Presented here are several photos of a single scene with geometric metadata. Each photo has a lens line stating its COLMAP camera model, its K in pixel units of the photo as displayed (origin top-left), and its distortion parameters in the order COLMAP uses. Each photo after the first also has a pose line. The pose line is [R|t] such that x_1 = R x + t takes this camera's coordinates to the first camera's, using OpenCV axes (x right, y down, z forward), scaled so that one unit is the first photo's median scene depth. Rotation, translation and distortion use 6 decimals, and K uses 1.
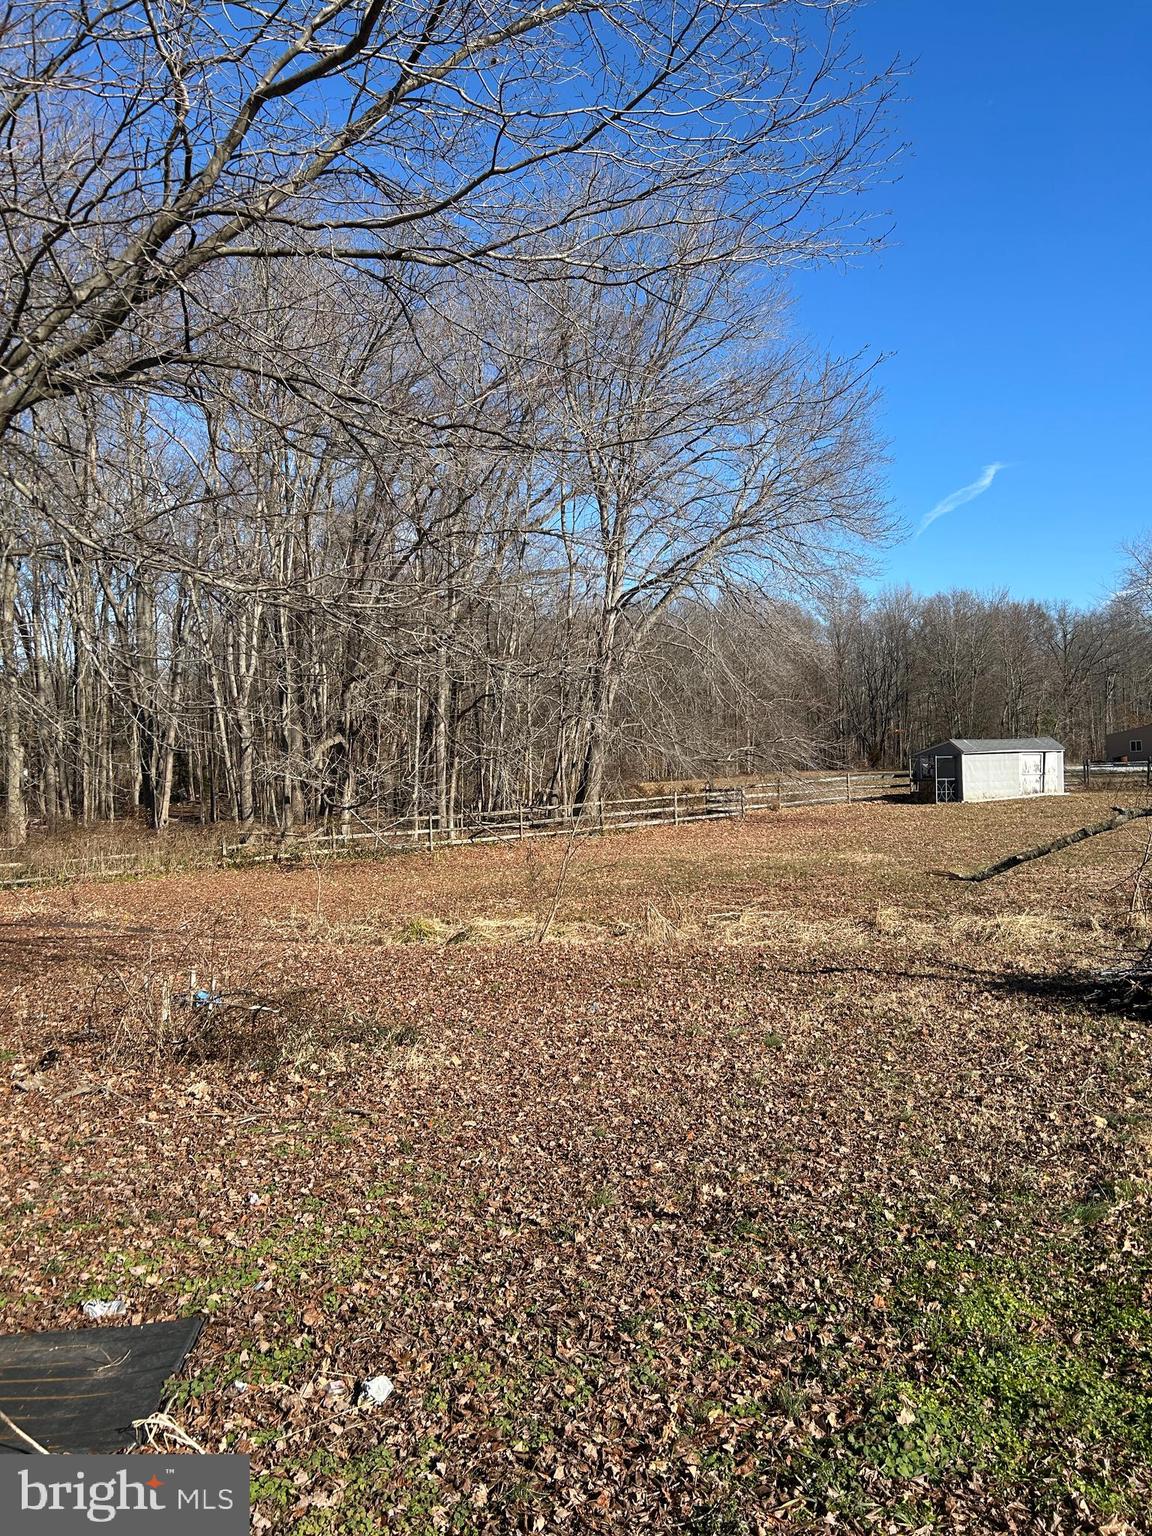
lens RADIAL K [[1124.9, 0, 575.3], [0, 1124.9, 763.1], [0, 0, 1]] dist [0.060370, -0.059691]
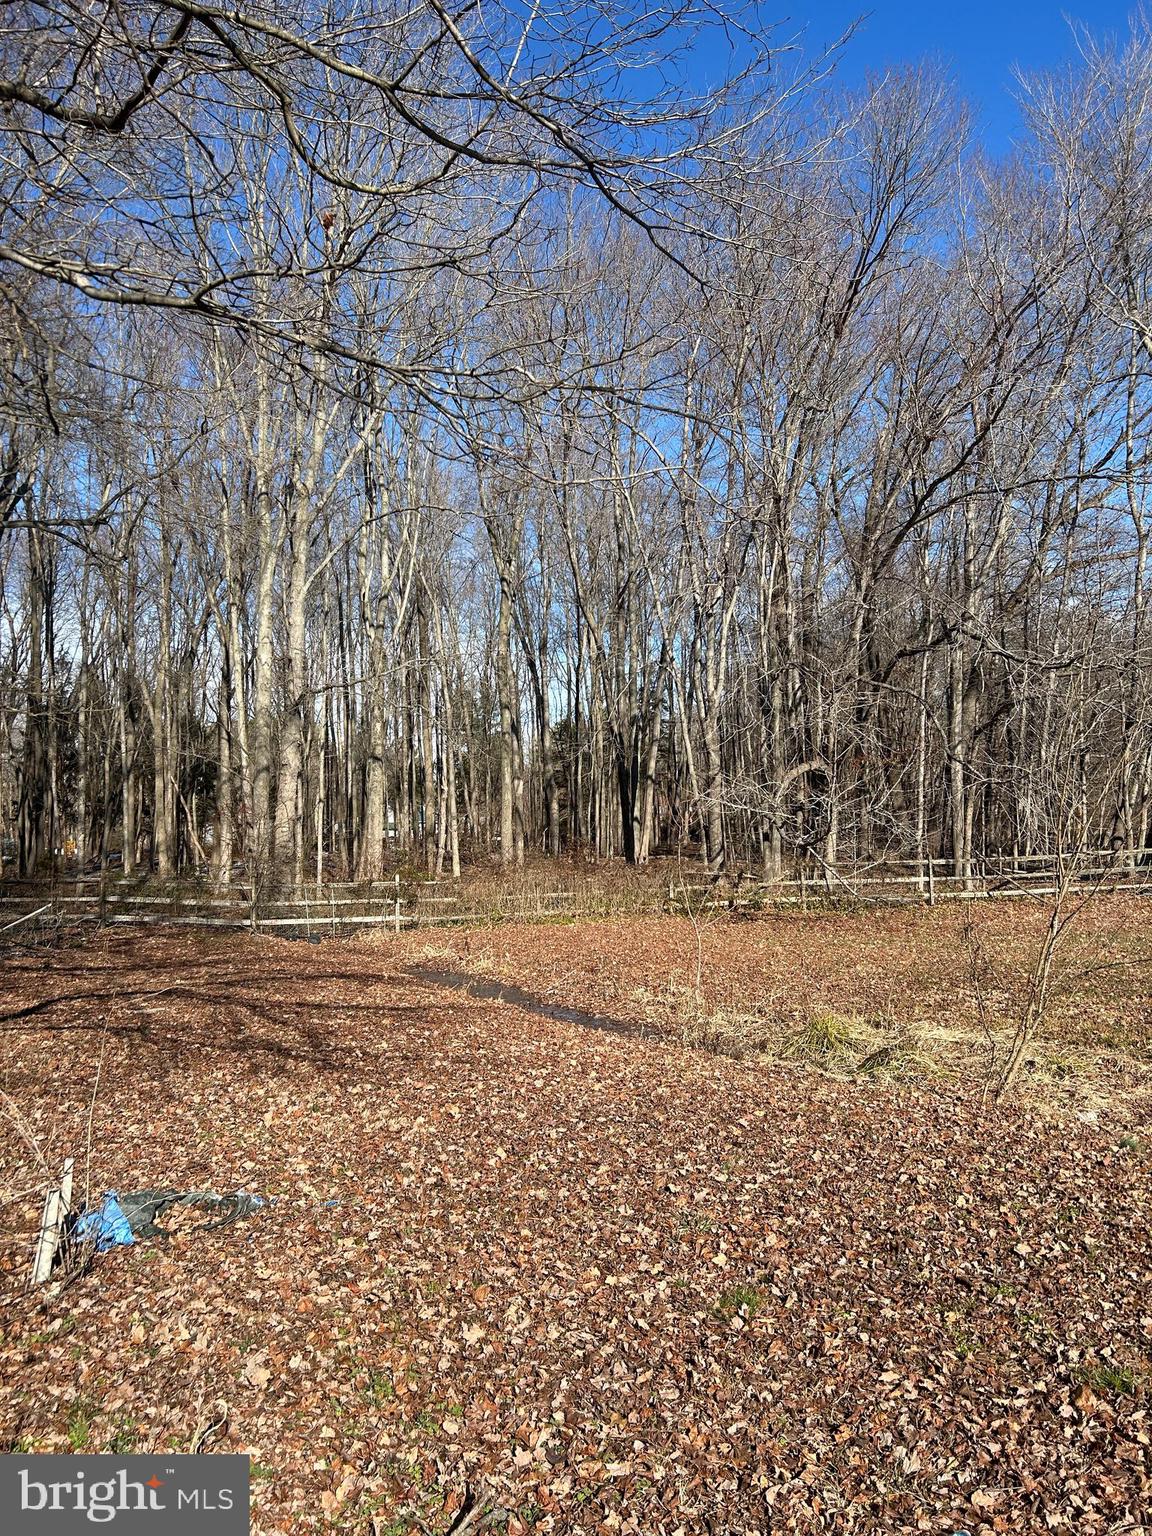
lens RADIAL K [[1124.9, 0, 575.3], [0, 1124.9, 763.1], [0, 0, 1]] dist [0.060370, -0.059691]
pose [[0.886996, -0.015832, -0.461507, 0.033559], [-0.001691, 0.999294, -0.037531, 0.018690], [0.461775, 0.034070, 0.886343, 0.358724]]
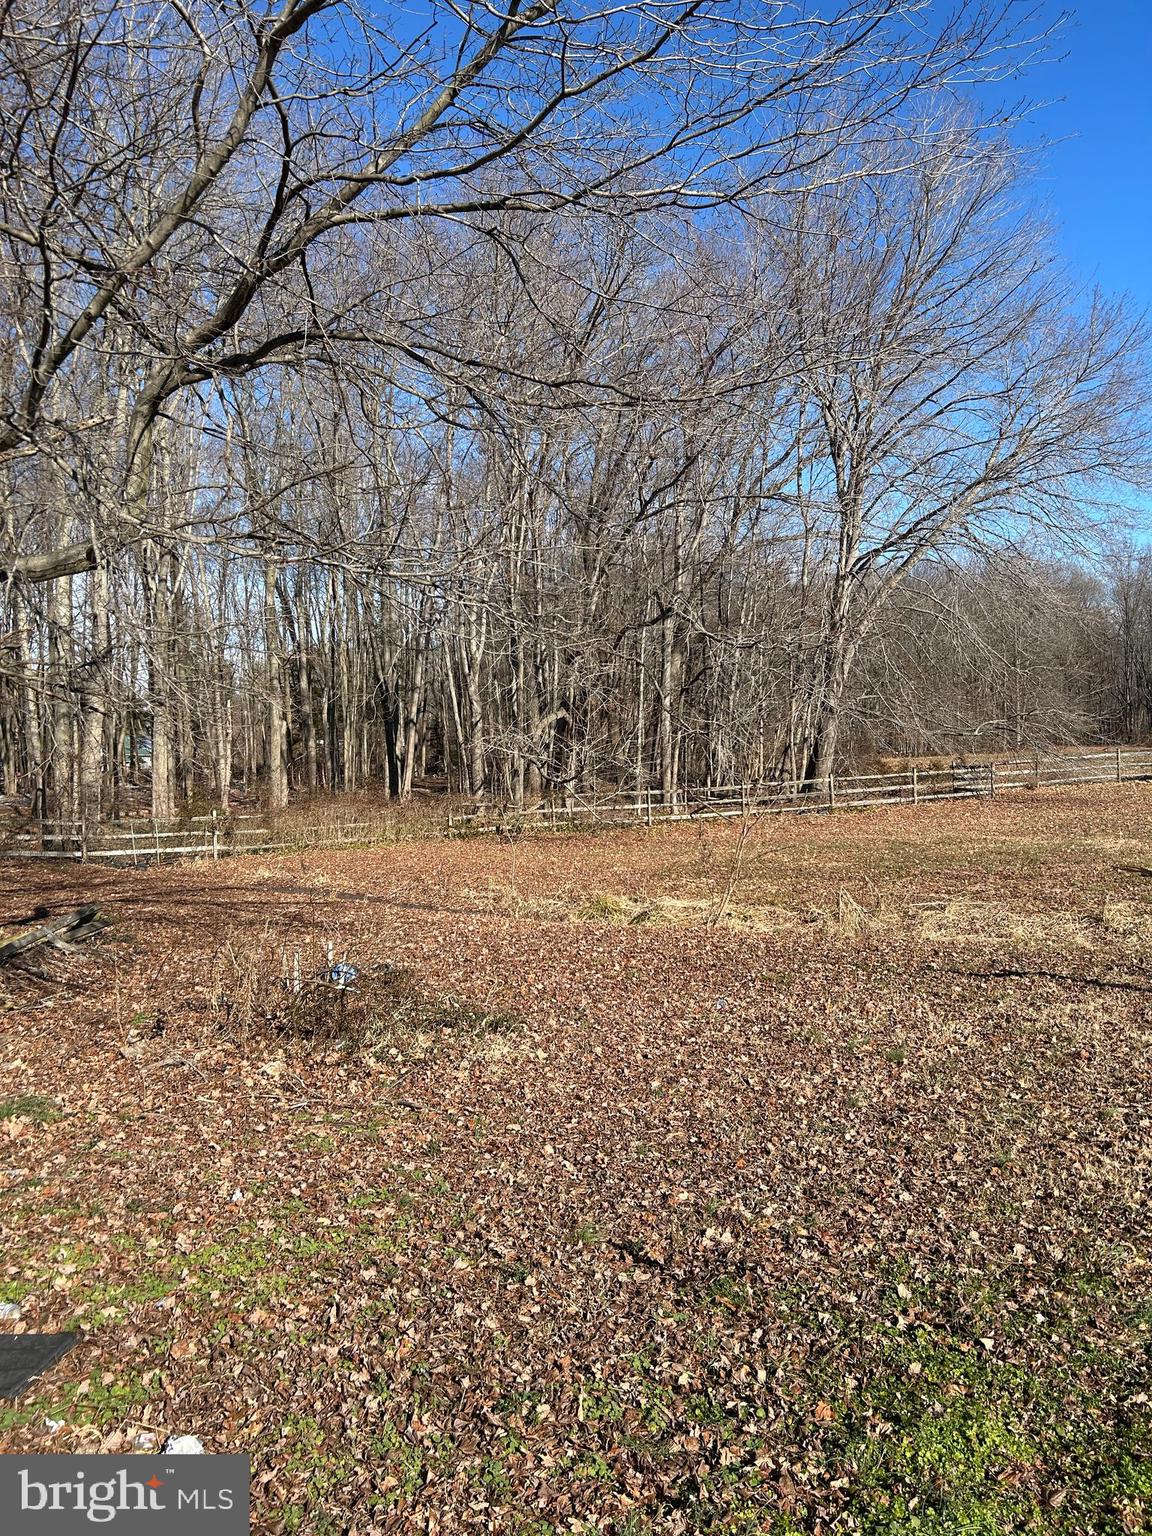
lens RADIAL K [[1124.9, 0, 575.3], [0, 1124.9, 763.1], [0, 0, 1]] dist [0.060370, -0.059691]
pose [[0.975255, 0.006748, -0.220982, 0.052735], [-0.001646, 0.999728, 0.023264, -0.001175], [0.221079, -0.022324, 0.975000, 0.035276]]
